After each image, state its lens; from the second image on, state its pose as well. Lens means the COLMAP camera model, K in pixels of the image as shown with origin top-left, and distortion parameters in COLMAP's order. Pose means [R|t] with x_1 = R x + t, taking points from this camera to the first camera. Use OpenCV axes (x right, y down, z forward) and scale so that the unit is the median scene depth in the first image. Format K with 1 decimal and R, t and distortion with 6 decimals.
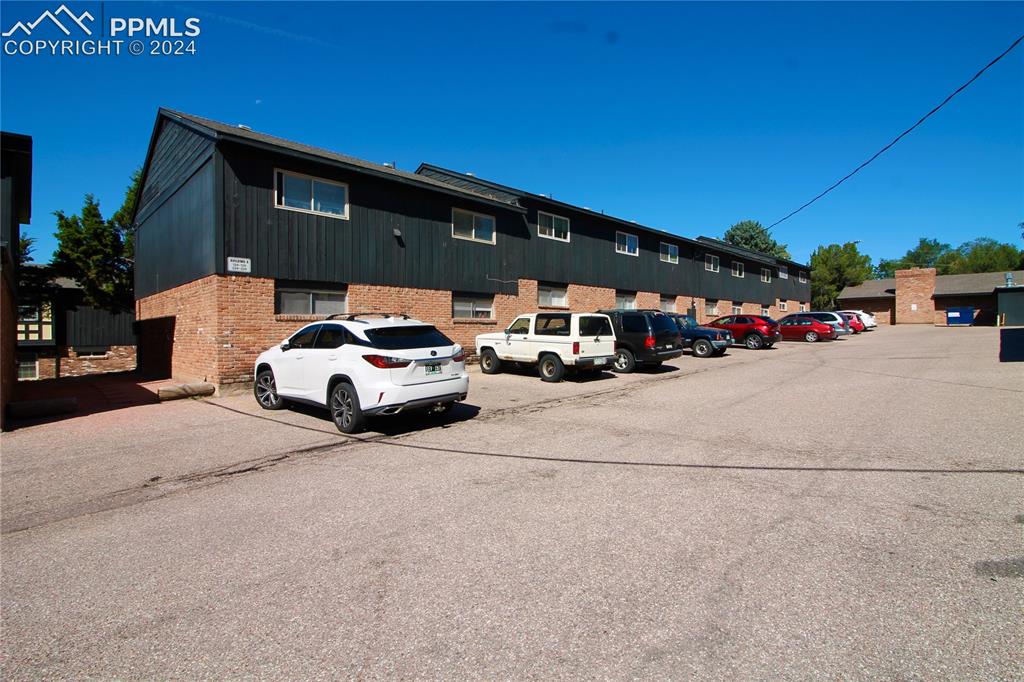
lens RADIAL K [[481.8, 0, 512.0], [0, 481.8, 338.7], [0, 0, 1]] dist [-0.007156, -0.003001]
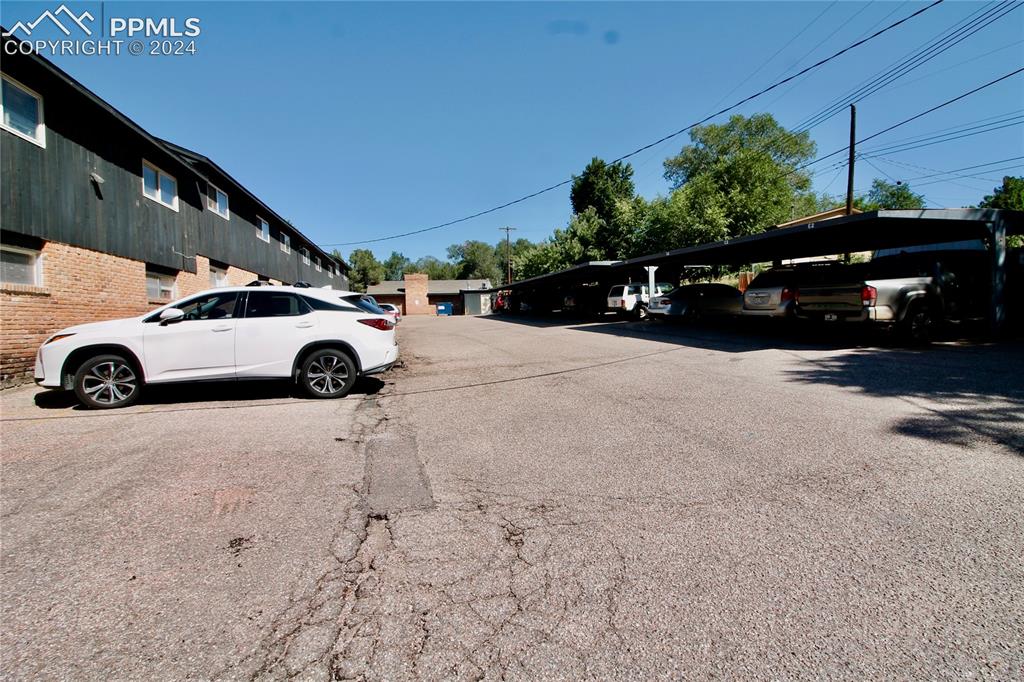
lens RADIAL K [[481.8, 0, 508.0], [0, 481.8, 338.7], [0, 0, 1]] dist [-0.007156, -0.003001]
pose [[0.548783, -0.043294, 0.834843, -0.371943], [0.037085, 0.998936, 0.027426, 0.021790], [-0.835142, 0.015909, 0.549805, 0.048633]]
